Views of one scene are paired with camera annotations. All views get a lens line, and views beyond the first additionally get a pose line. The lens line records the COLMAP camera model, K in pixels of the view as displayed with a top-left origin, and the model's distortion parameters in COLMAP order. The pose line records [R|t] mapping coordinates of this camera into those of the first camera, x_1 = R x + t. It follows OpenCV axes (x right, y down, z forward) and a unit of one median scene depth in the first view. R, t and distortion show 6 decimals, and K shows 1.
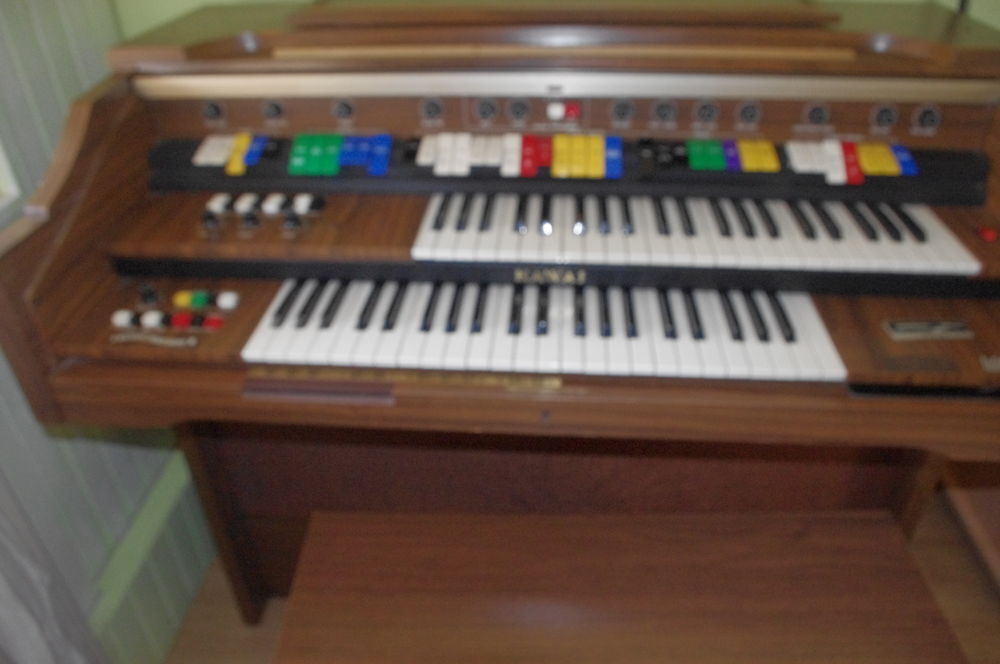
lens RADIAL K [[737.2, 0, 497.1], [0, 737.2, 330.4], [0, 0, 1]] dist [-0.061873, 0.005031]
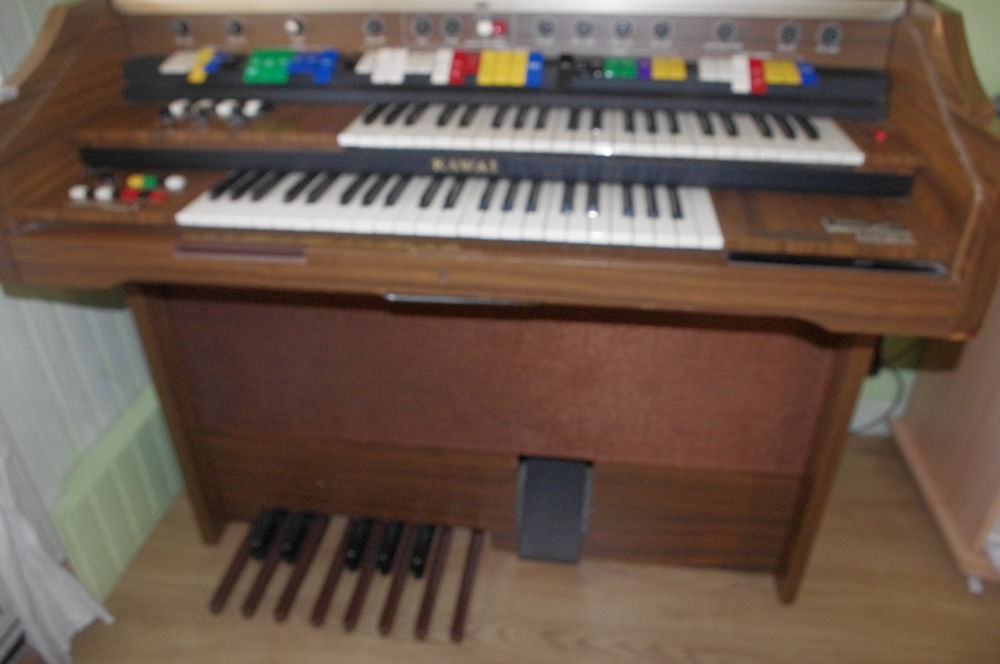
lens RADIAL K [[737.2, 0, 497.1], [0, 737.2, 330.4], [0, 0, 1]] dist [-0.061873, 0.005031]
pose [[0.998618, 0.033853, -0.040189, 0.163213], [-0.035754, 0.998227, -0.047589, 0.208500], [0.038506, 0.048960, 0.998058, -0.063580]]
